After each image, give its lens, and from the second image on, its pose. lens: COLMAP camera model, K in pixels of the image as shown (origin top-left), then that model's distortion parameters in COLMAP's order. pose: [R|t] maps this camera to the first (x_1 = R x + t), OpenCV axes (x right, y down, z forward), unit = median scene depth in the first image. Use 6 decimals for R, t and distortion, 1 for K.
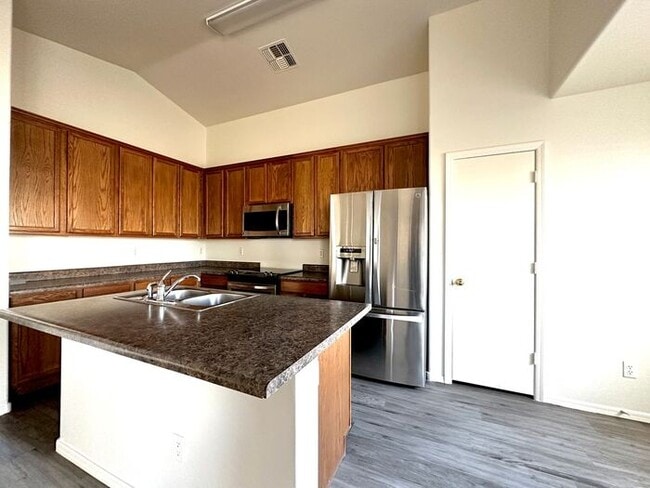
lens RADIAL K [[274.1, 0, 315.5], [0, 274.1, 244.5], [0, 0, 1]] dist [-0.000853, -0.000246]
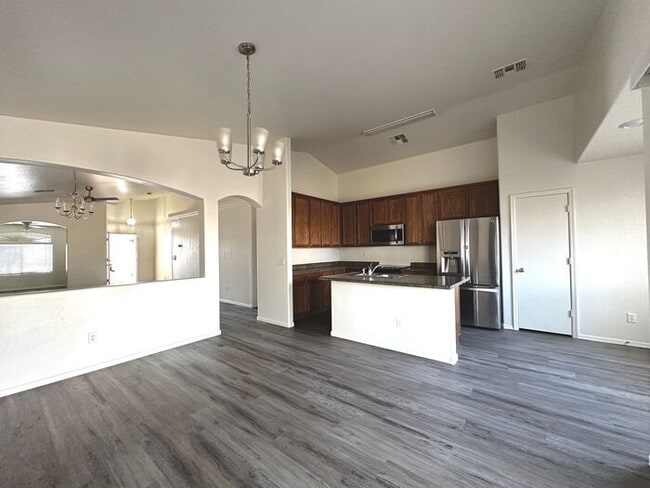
lens RADIAL K [[259.4, 0, 324.1], [0, 259.4, 243.5], [0, 0, 1]] dist [-0.000366, 0.000325]
pose [[0.976292, -0.023325, -0.215197, -0.298523], [0.018652, 0.999545, -0.023721, -0.012550], [0.215652, 0.019144, 0.976282, -0.779176]]
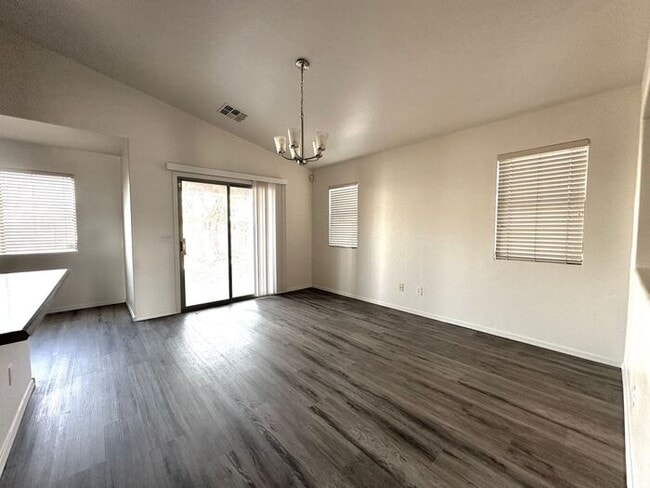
lens RADIAL K [[259.4, 0, 324.1], [0, 259.4, 243.5], [0, 0, 1]] dist [-0.000366, 0.000325]
pose [[-0.920906, -0.021169, 0.389210, -1.111741], [0.001390, 0.998340, 0.057586, 0.009500], [-0.389783, 0.053573, -0.919347, 0.757449]]
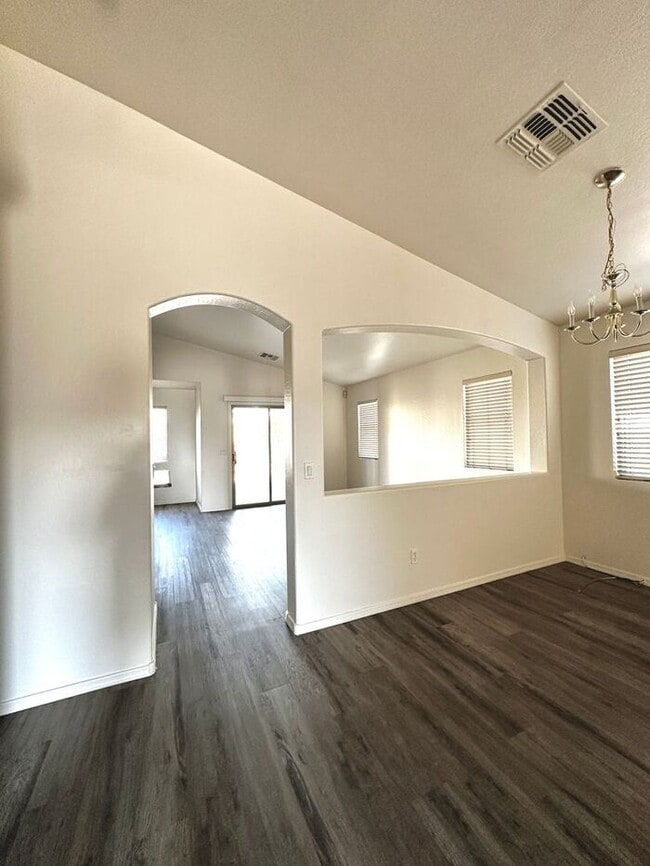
lens RADIAL K [[345.5, 0, 324.3], [0, 345.5, 430.5], [0, 0, 1]] dist [-0.000366, 0.000325]
pose [[-0.769591, 0.029618, 0.637849, -1.936885], [0.020926, 0.999557, -0.021166, -0.022133], [-0.638194, -0.002942, -0.769870, 1.252810]]
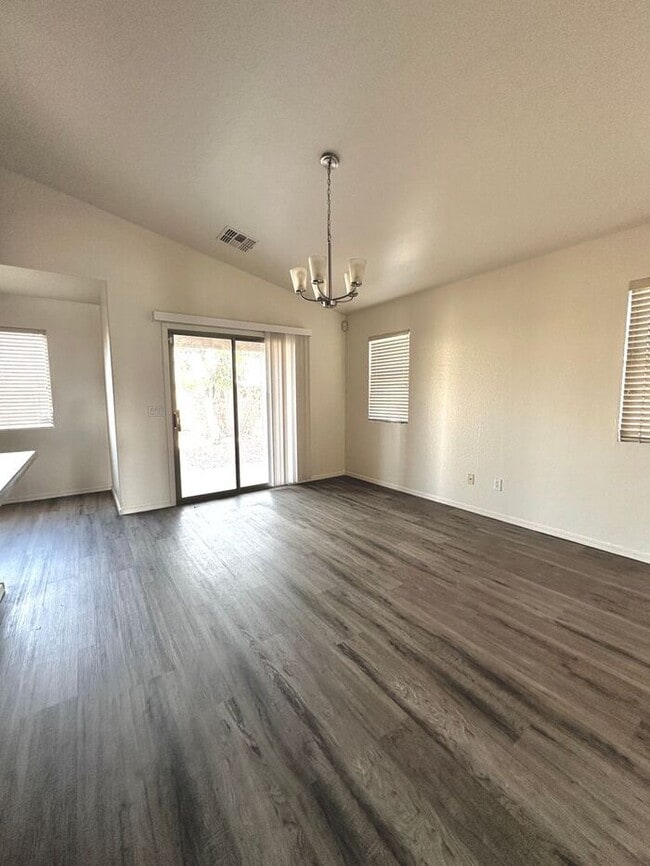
lens RADIAL K [[345.5, 0, 324.3], [0, 345.5, 430.5], [0, 0, 1]] dist [-0.000366, 0.000325]
pose [[-0.871162, -0.043376, 0.489076, -1.104614], [0.008358, 0.994636, 0.103101, 0.002168], [-0.490924, 0.093905, -0.866127, 0.715000]]
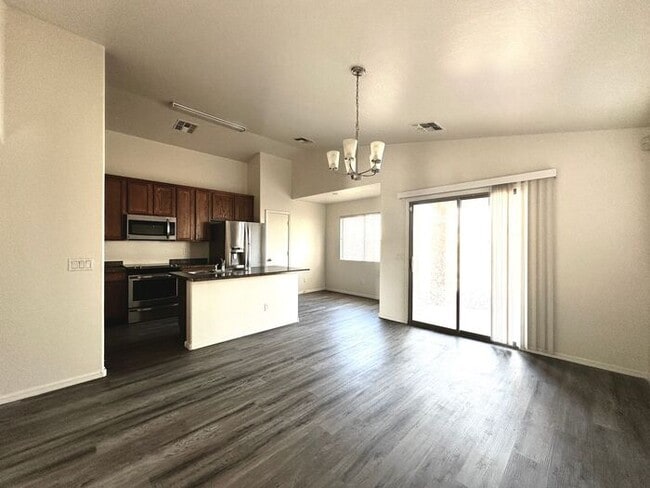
lens RADIAL K [[259.4, 0, 324.1], [0, 259.4, 243.5], [0, 0, 1]] dist [-0.000366, 0.000325]
pose [[0.339281, 0.003349, 0.940679, -1.503195], [-0.003132, 0.999992, -0.002431, -0.013282], [-0.940680, -0.002122, 0.339289, -0.301937]]
